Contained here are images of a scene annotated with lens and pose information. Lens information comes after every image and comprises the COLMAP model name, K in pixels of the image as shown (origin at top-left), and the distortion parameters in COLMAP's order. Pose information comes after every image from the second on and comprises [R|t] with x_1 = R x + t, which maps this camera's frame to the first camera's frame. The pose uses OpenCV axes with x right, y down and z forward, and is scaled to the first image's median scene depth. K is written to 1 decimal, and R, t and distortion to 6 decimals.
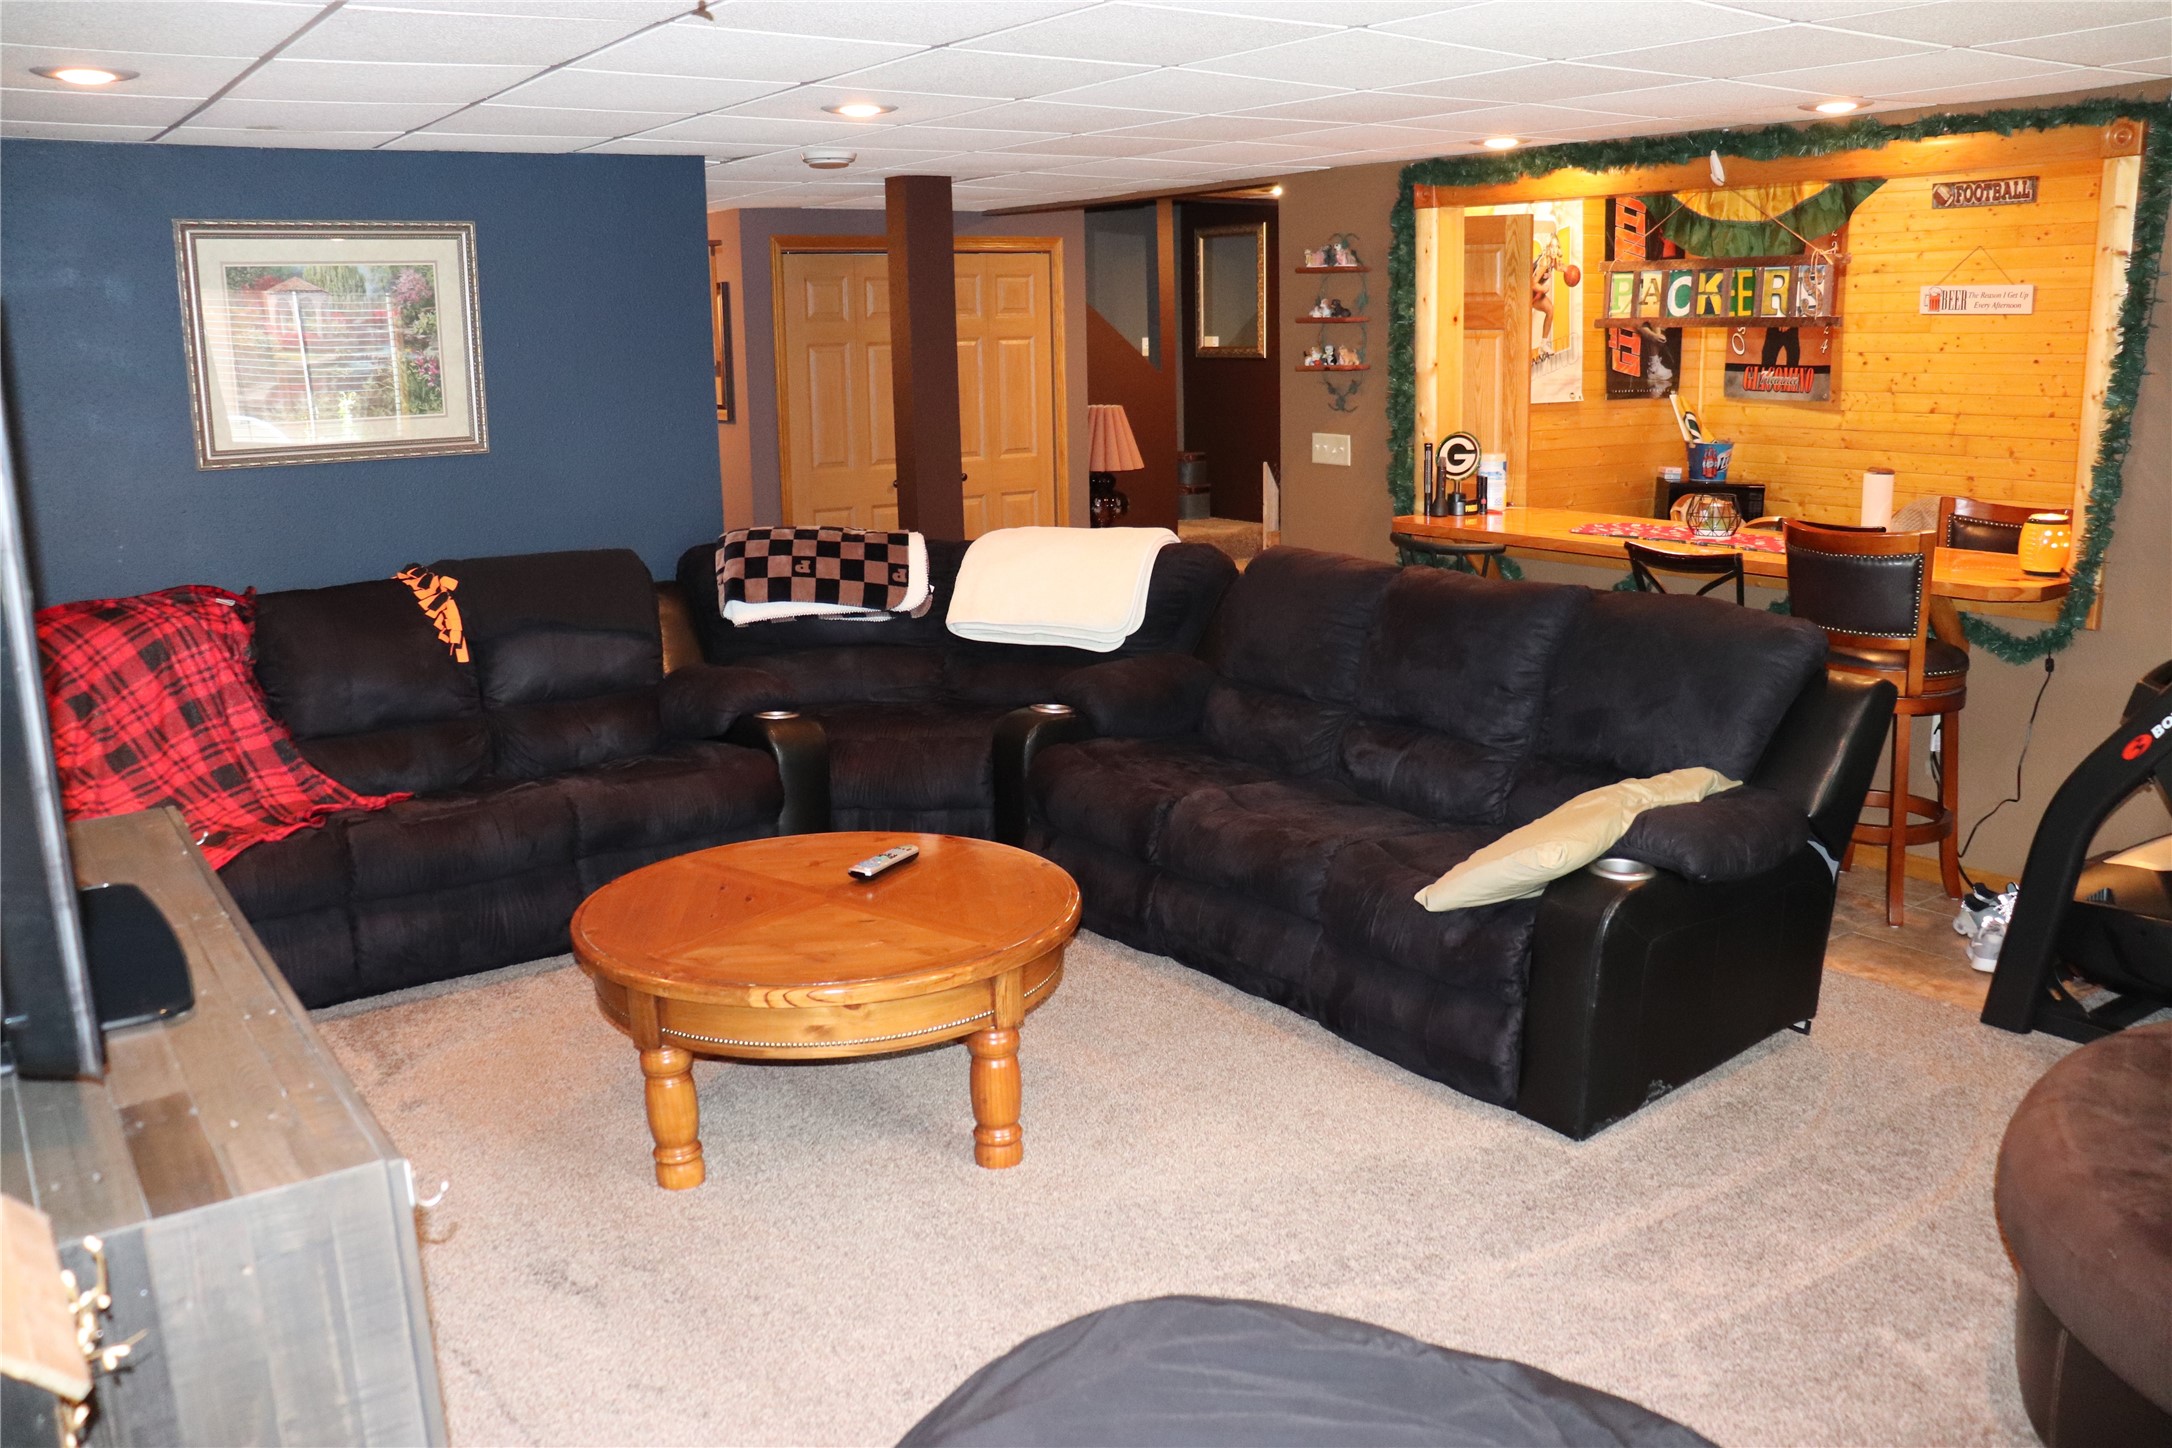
lens RADIAL K [[1797.4, 0, 1090.3], [0, 1797.4, 736.5], [0, 0, 1]] dist [-0.175431, 0.167251]
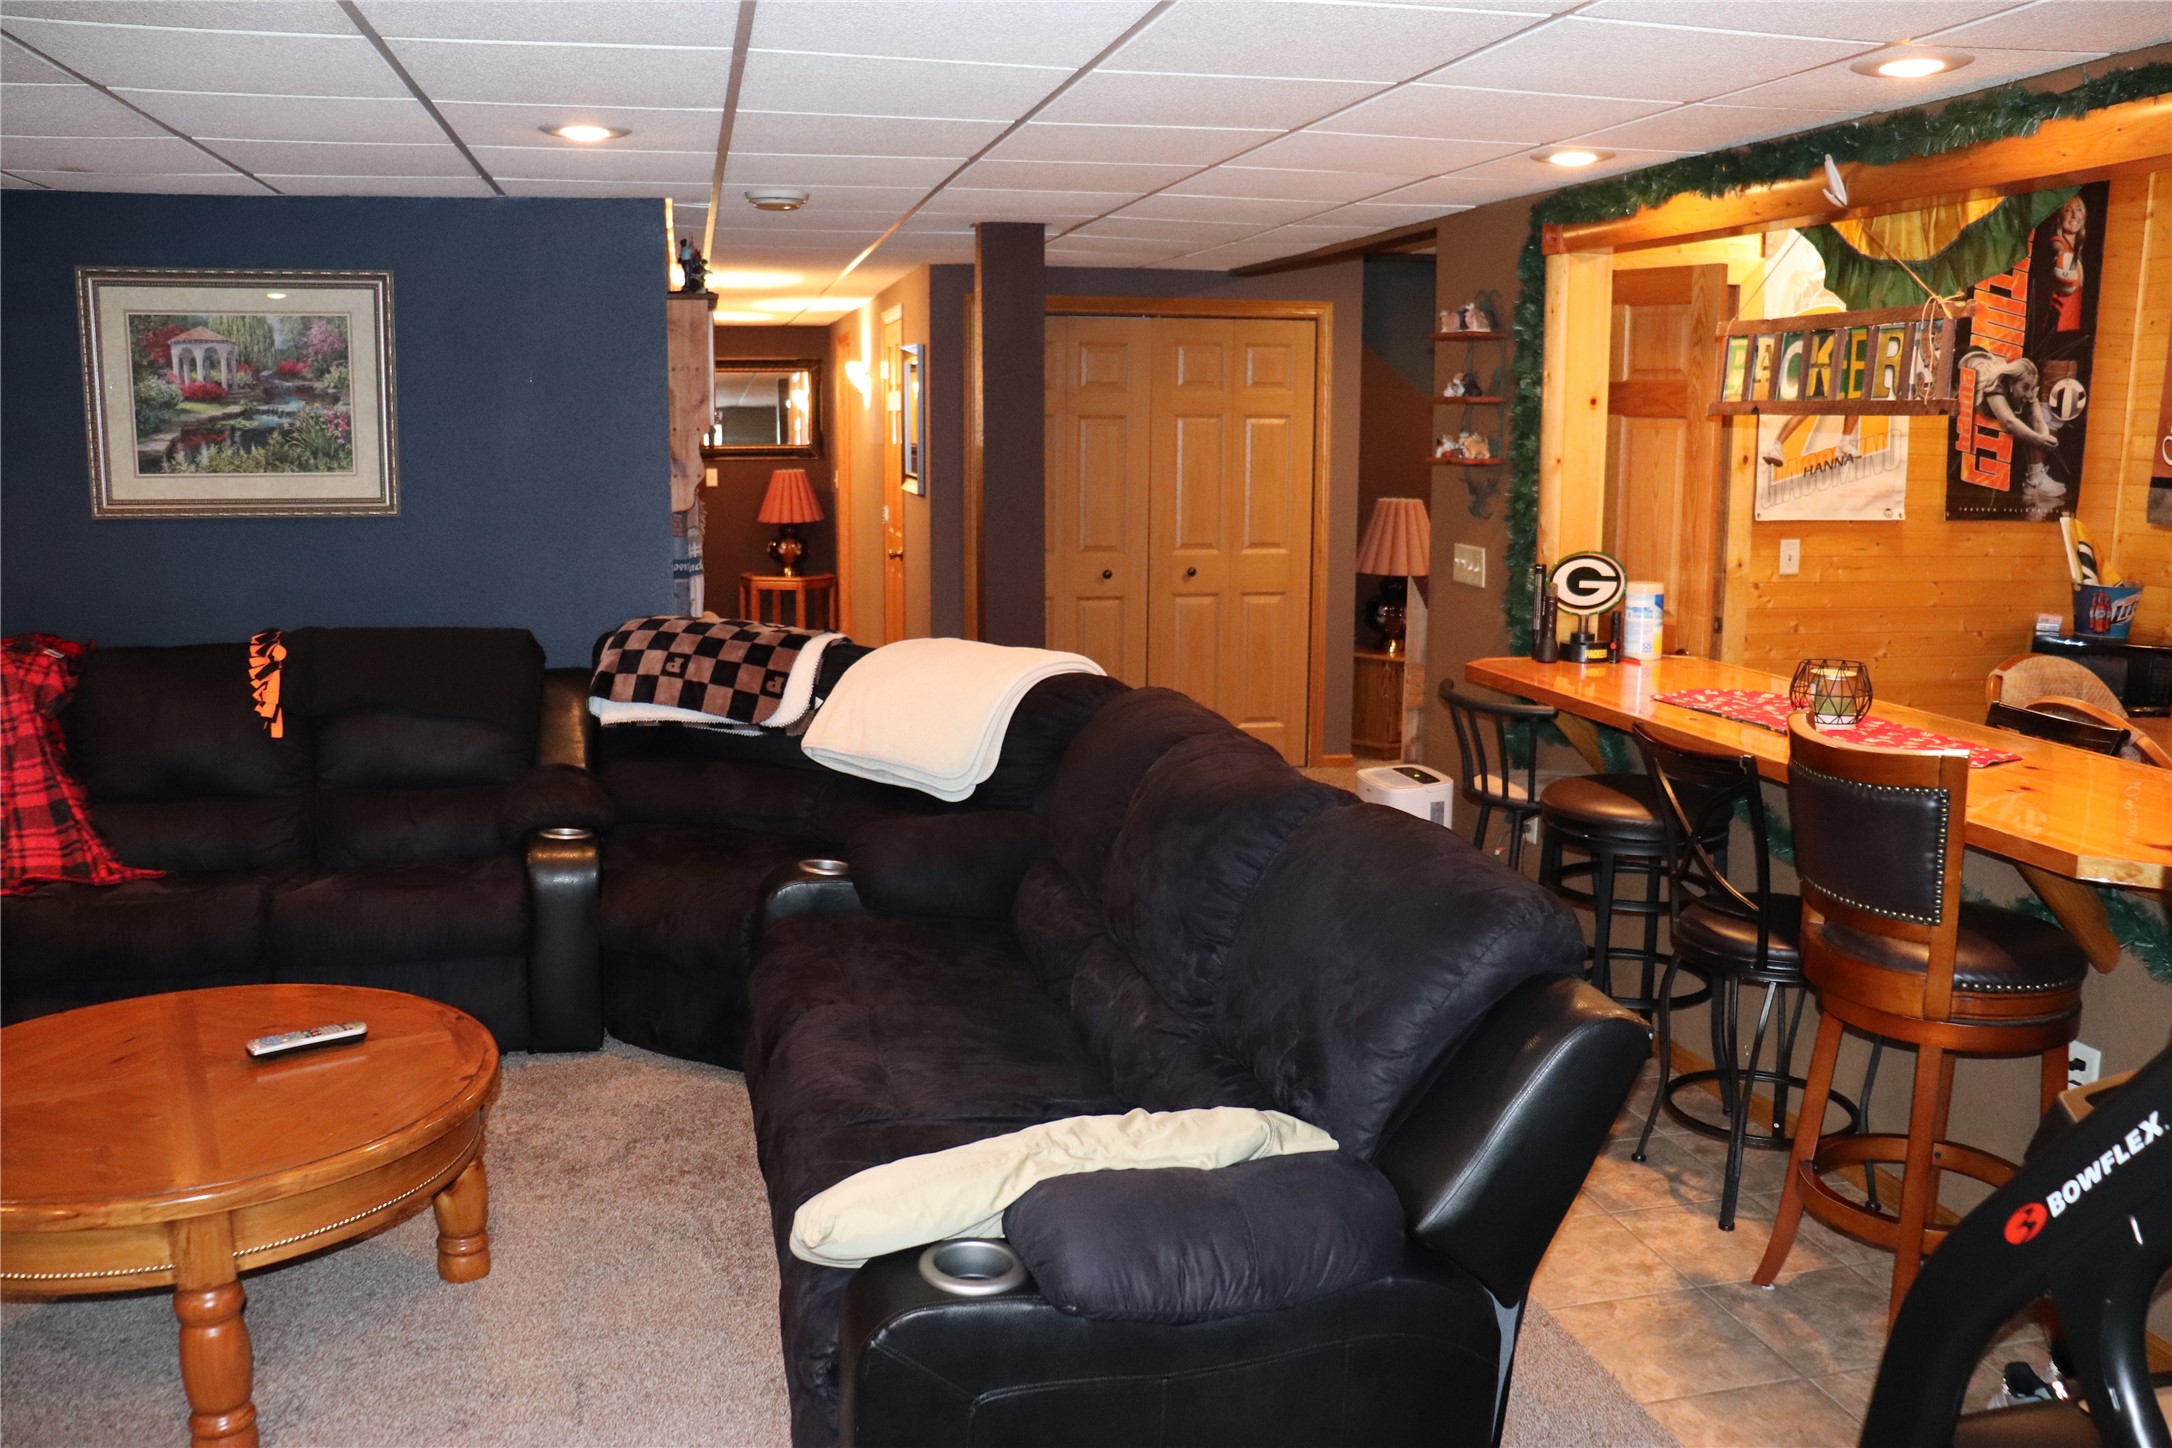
lens RADIAL K [[1797.4, 0, 1080.2], [0, 1797.4, 721.2], [0, 0, 1]] dist [-0.175431, 0.167251]
pose [[0.921186, 0.090760, -0.378391, 0.349210], [-0.110209, 0.993455, -0.030014, -0.063290], [0.373191, 0.069351, 0.925159, 0.271886]]
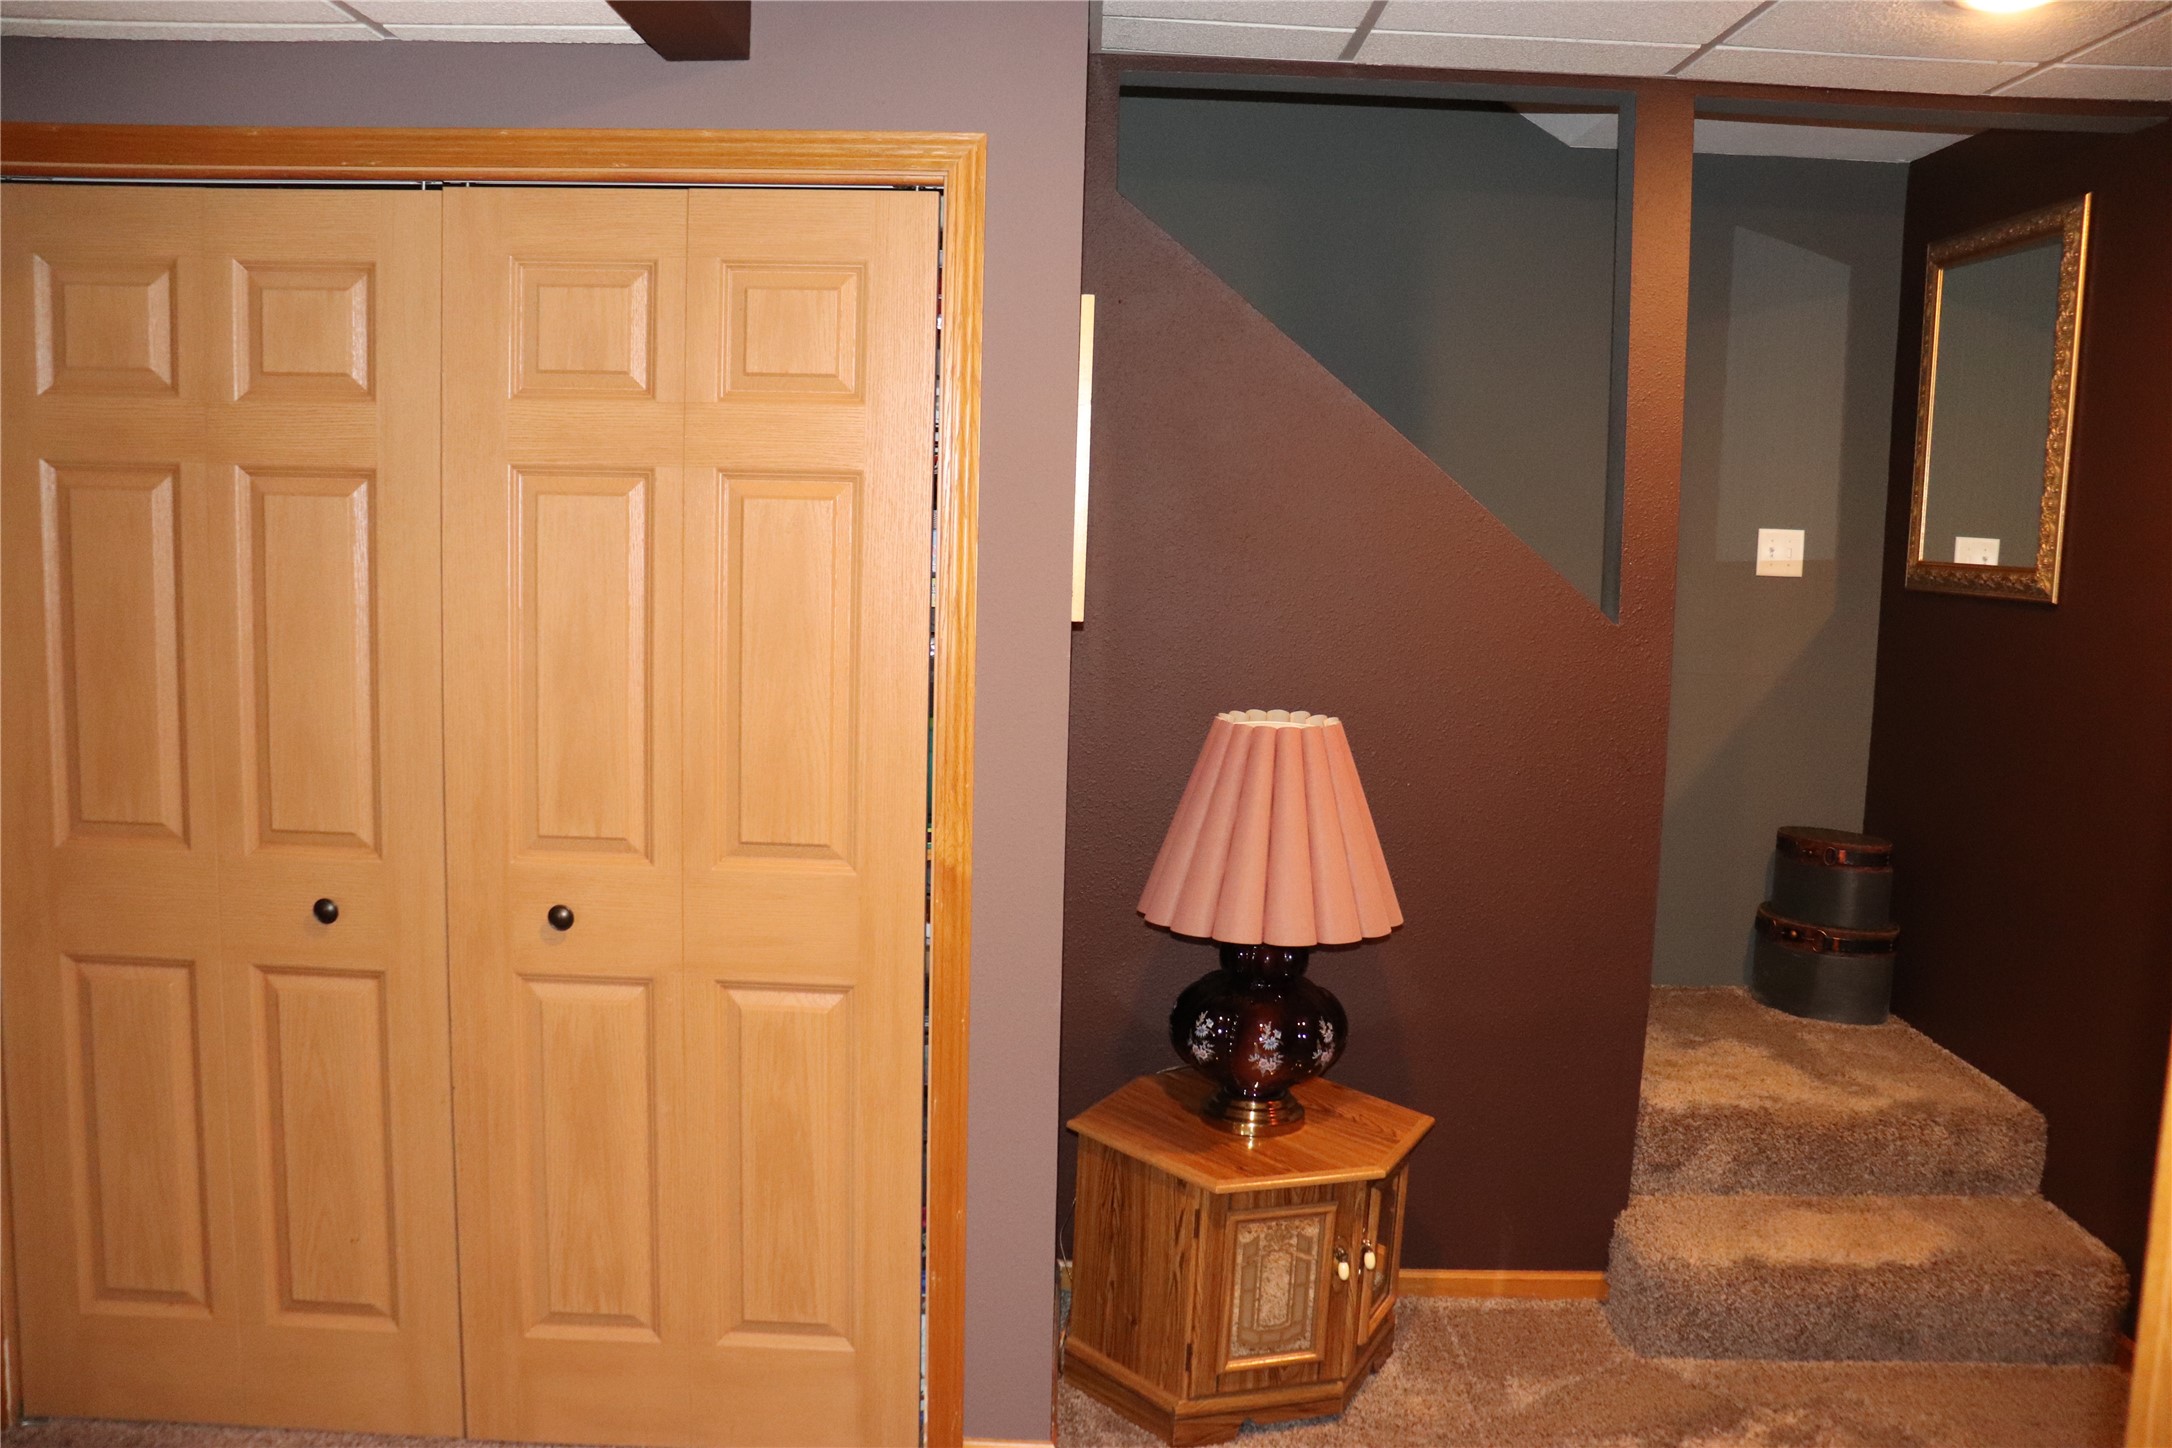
lens RADIAL K [[1797.4, 0, 1087.0], [0, 1797.4, 720.1], [0, 0, 1]] dist [-0.175431, 0.167251]
pose [[0.808615, 0.110619, -0.577845, 0.278024], [-0.174902, 0.982959, -0.056579, -0.281899], [0.561739, 0.146817, 0.814183, 1.272667]]
